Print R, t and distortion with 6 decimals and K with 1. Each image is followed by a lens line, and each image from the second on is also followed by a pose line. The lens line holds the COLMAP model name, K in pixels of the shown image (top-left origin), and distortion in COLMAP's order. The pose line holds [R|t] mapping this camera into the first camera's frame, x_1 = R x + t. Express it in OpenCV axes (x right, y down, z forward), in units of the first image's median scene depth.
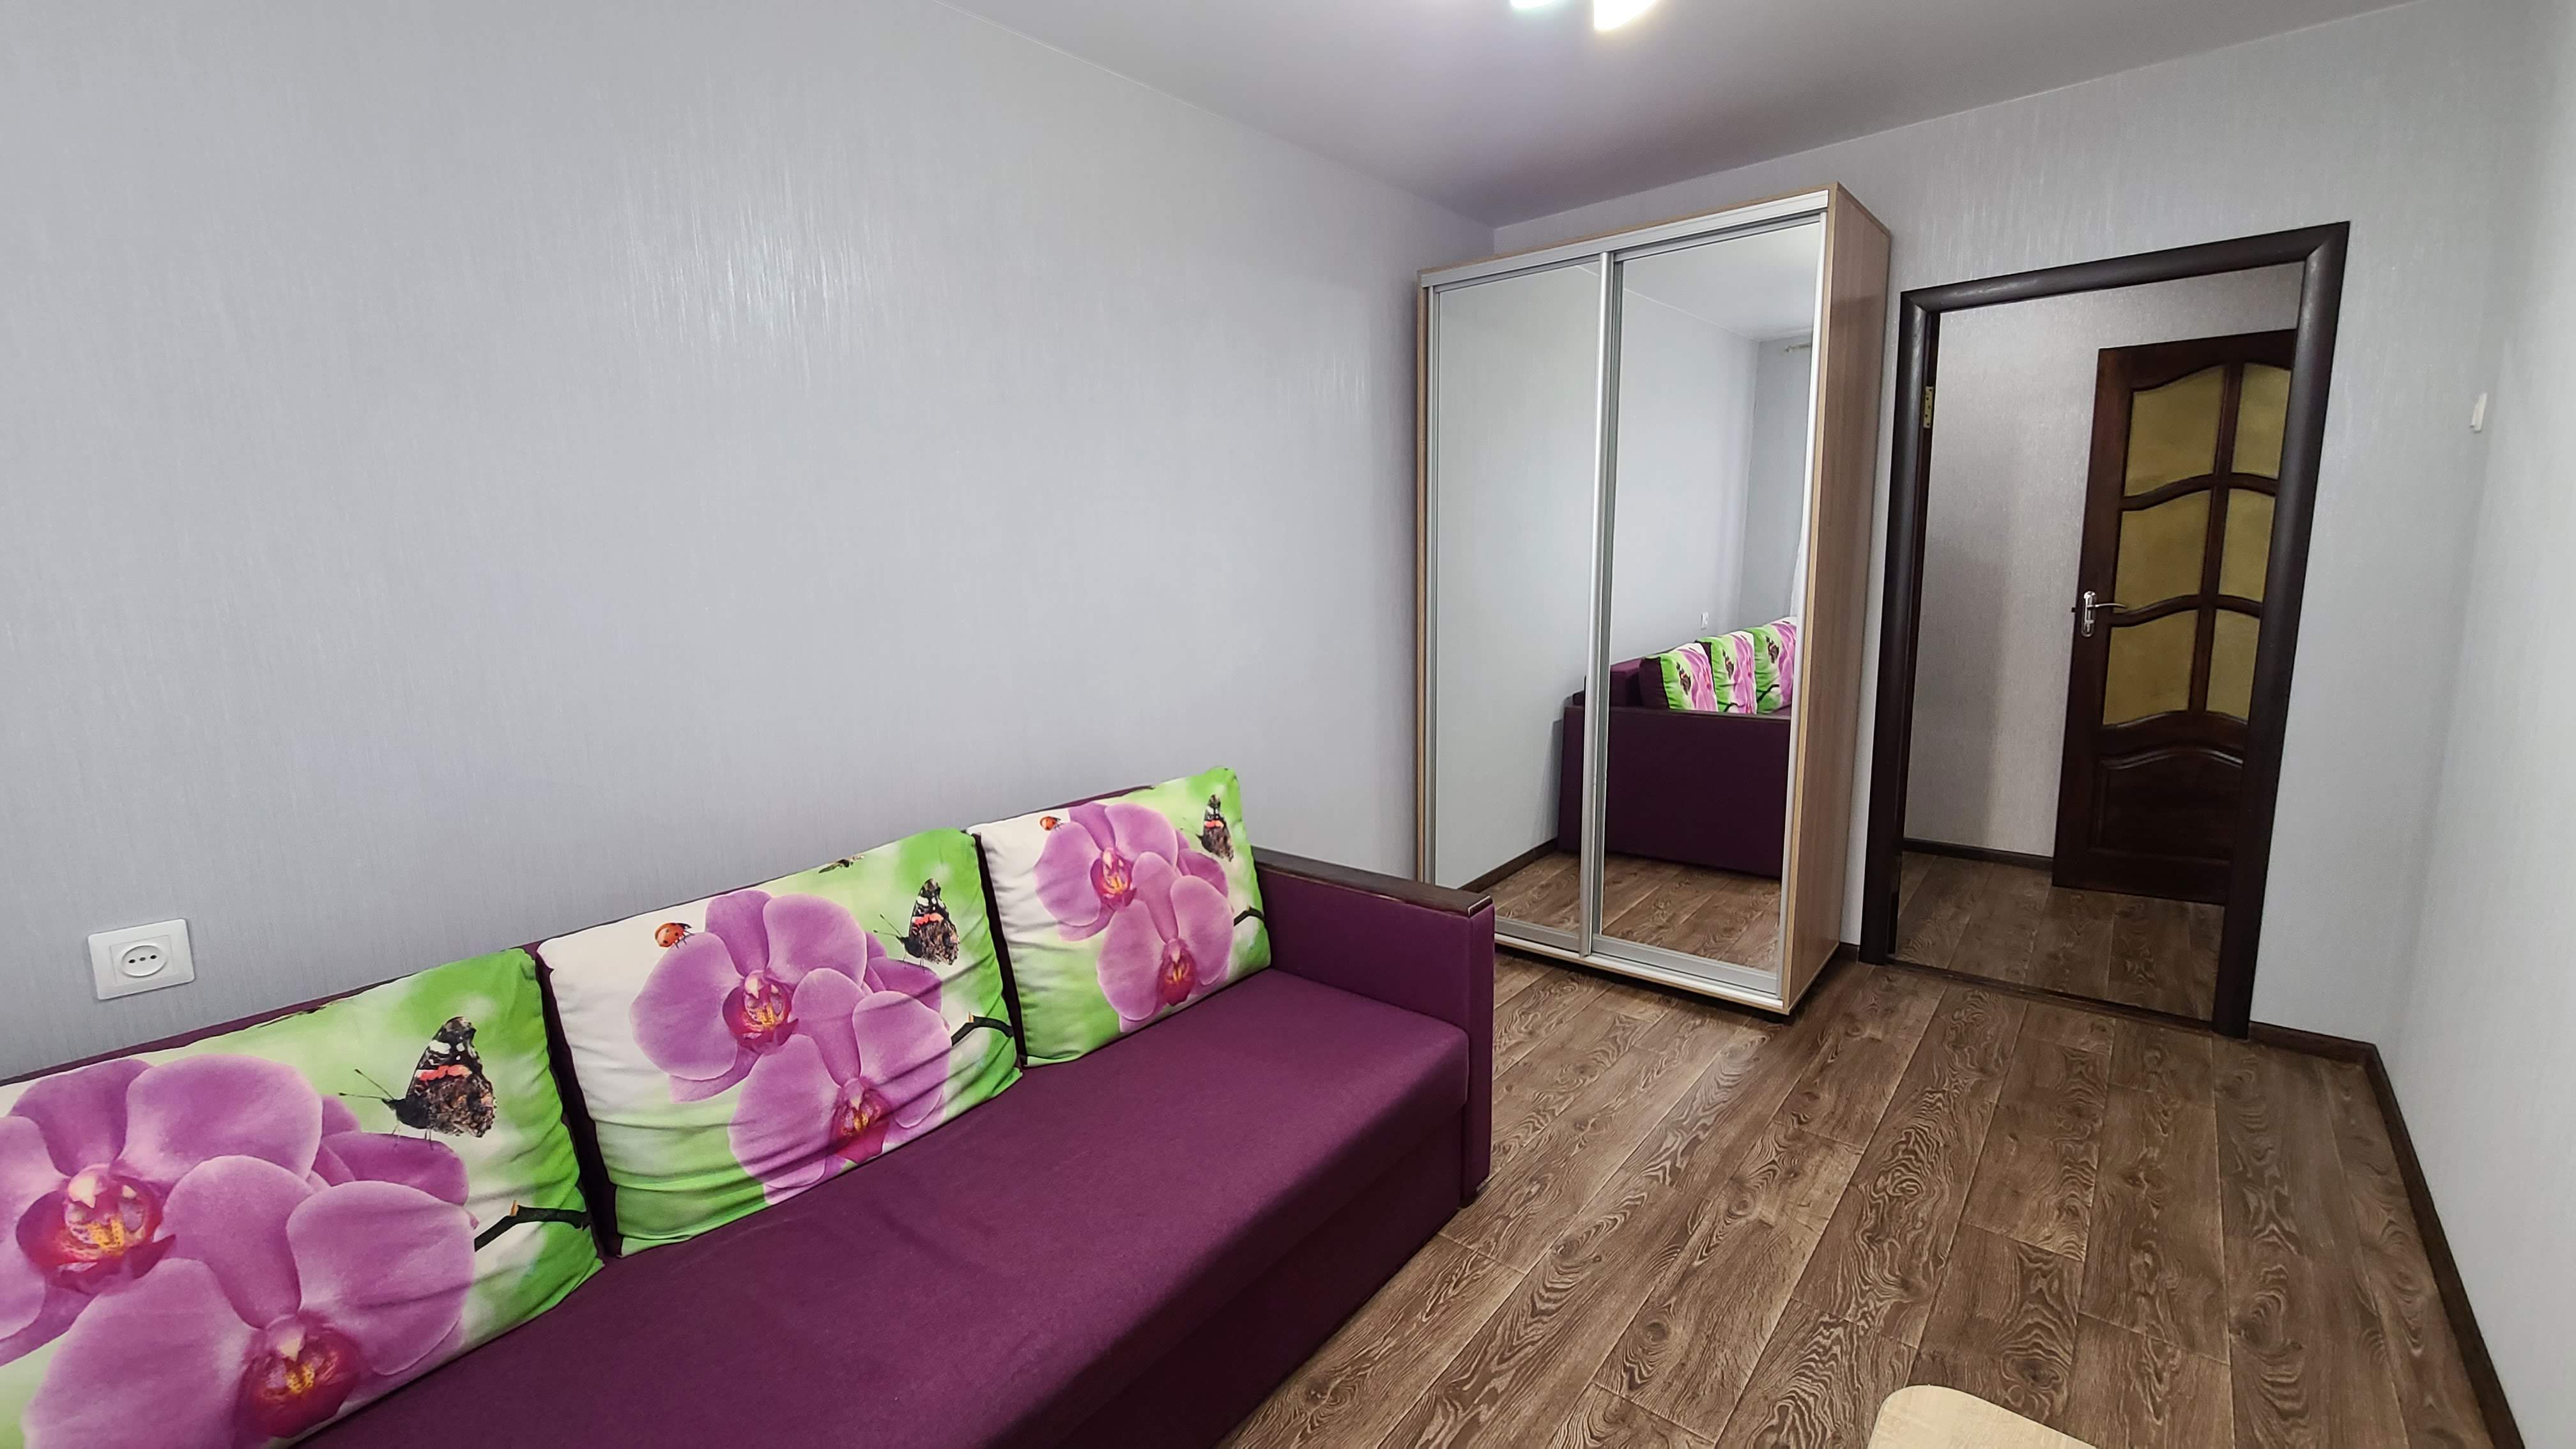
lens RADIAL K [[1041.1, 0, 1288.0], [0, 1041.1, 724.5], [0, 0, 1]] dist [-0.001193, -0.000239]
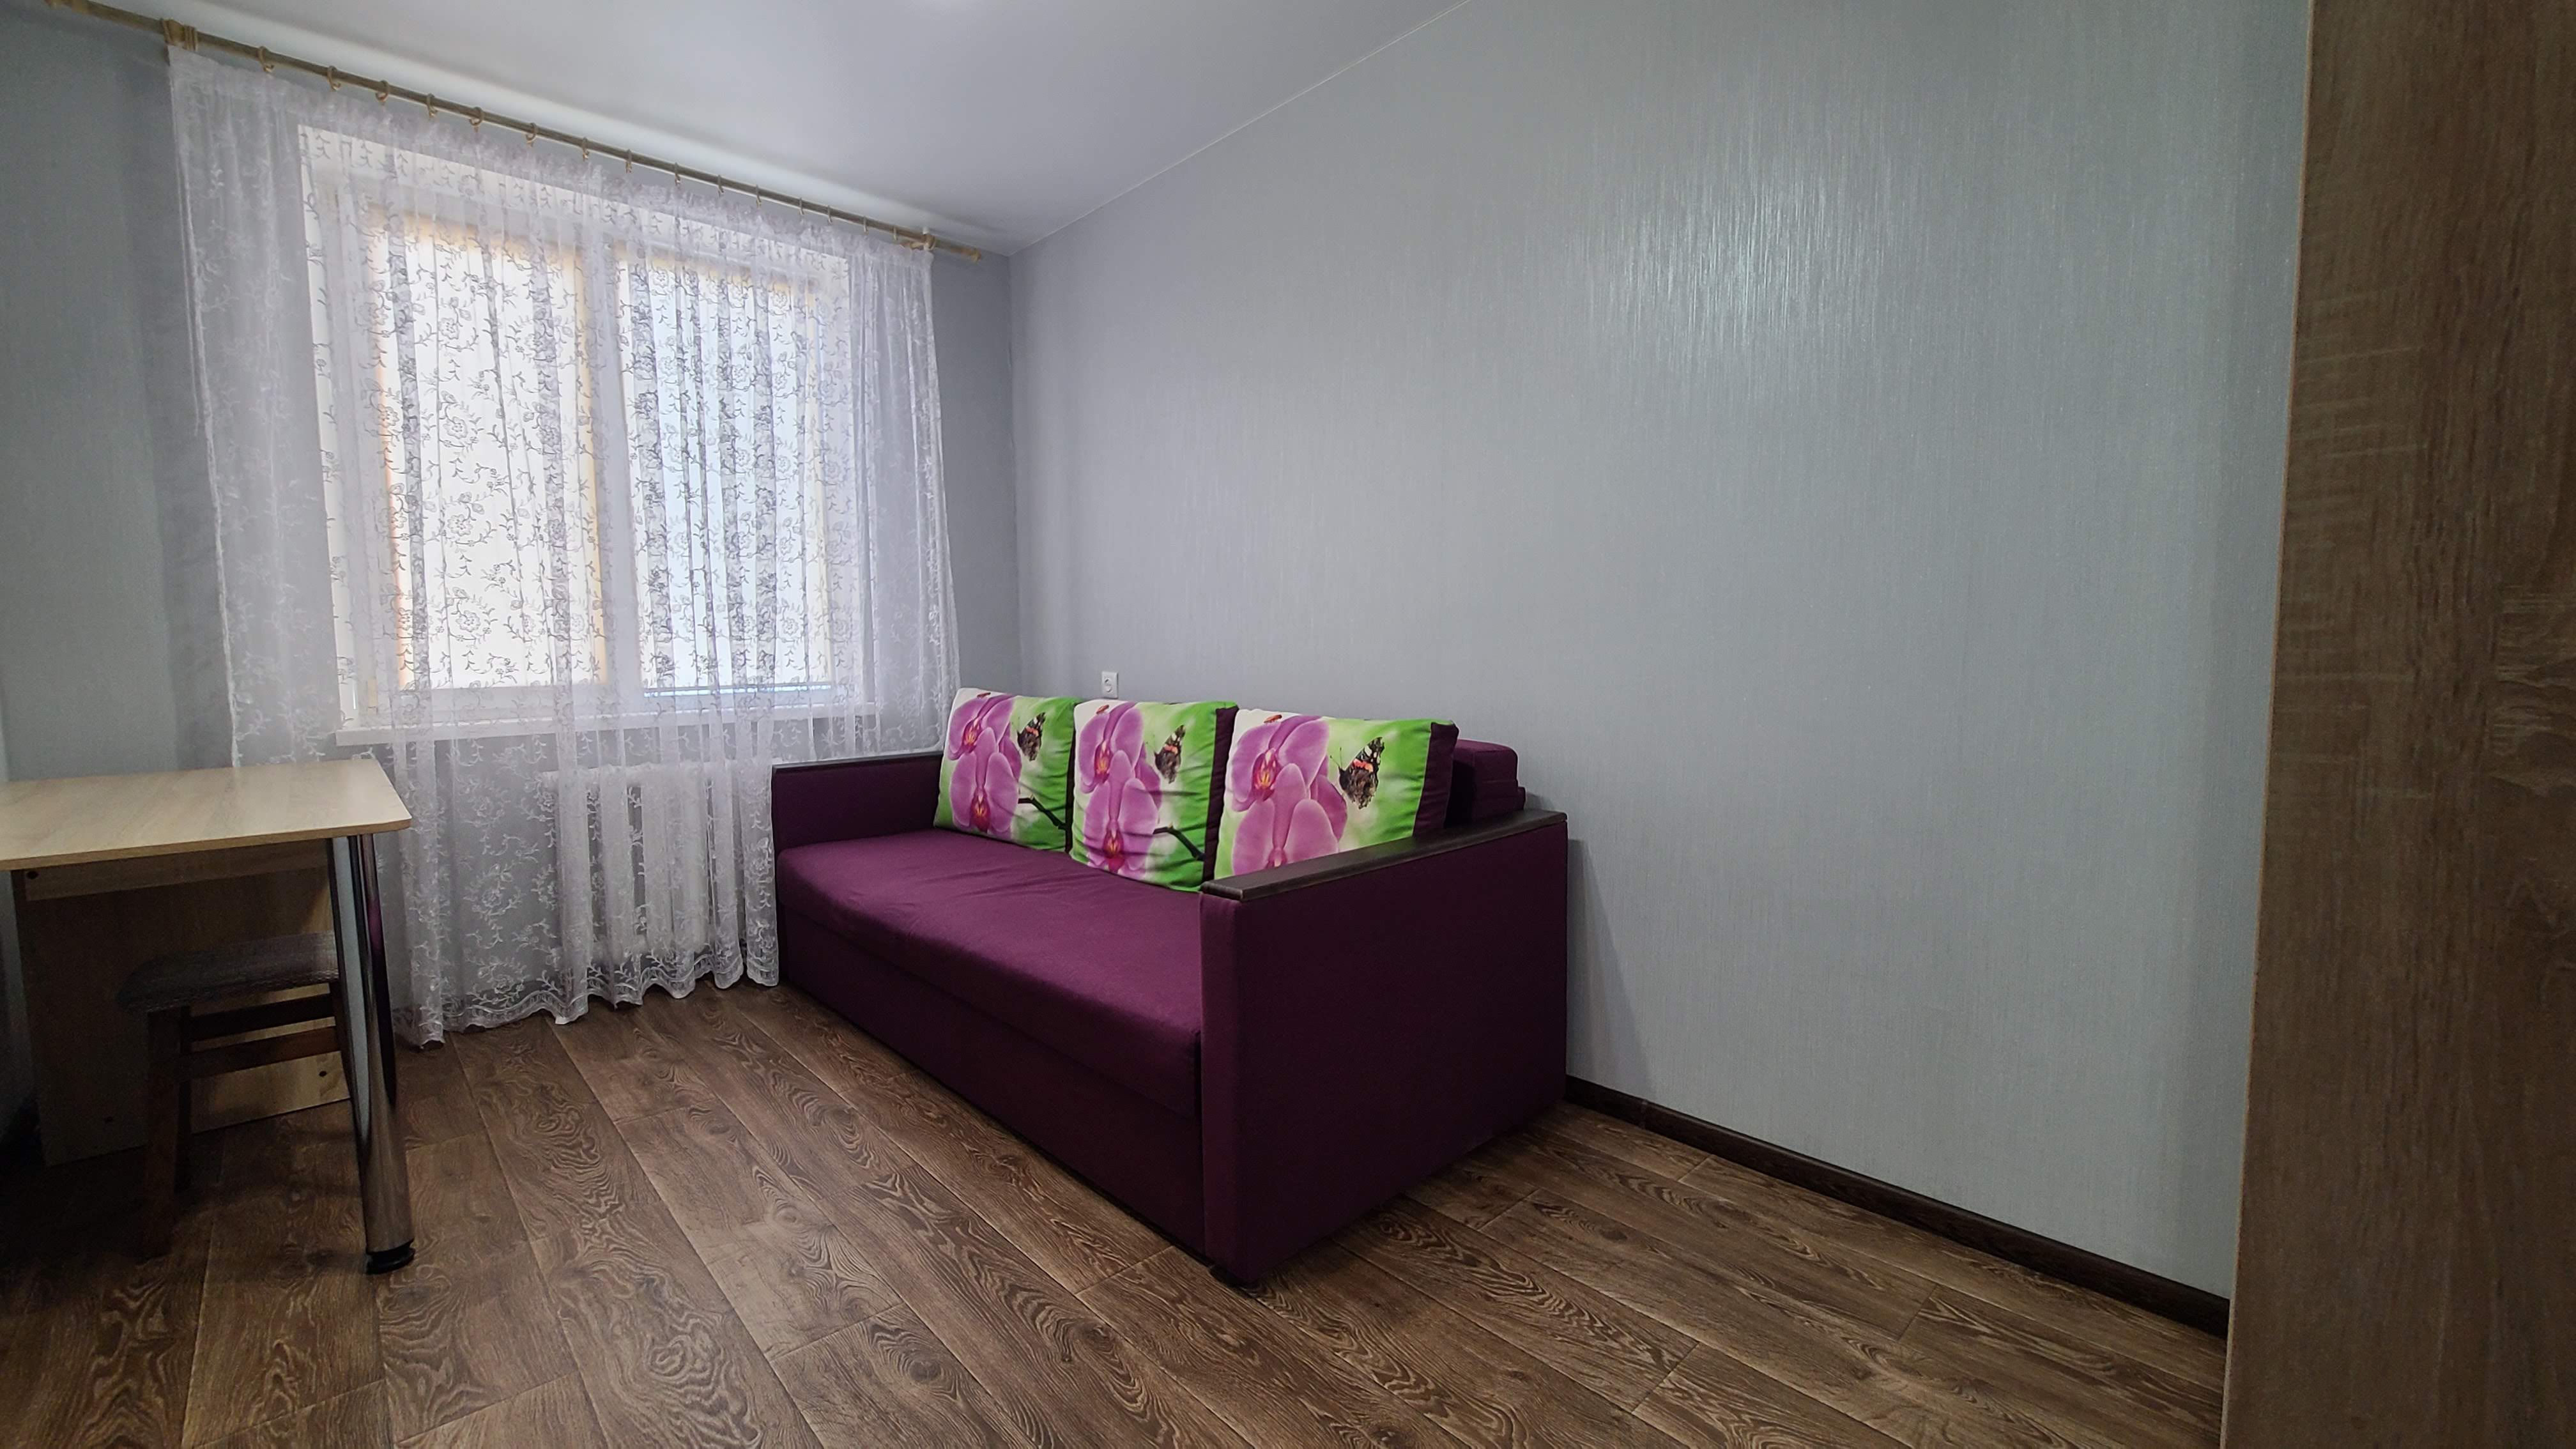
lens RADIAL K [[1041.1, 0, 1288.0], [0, 1041.1, 724.5], [0, 0, 1]] dist [-0.001193, -0.000239]
pose [[-0.114930, 0.105641, -0.987740, 1.209040], [-0.163198, 0.978811, 0.123675, -0.064079], [0.979876, 0.175412, -0.095254, 1.429263]]
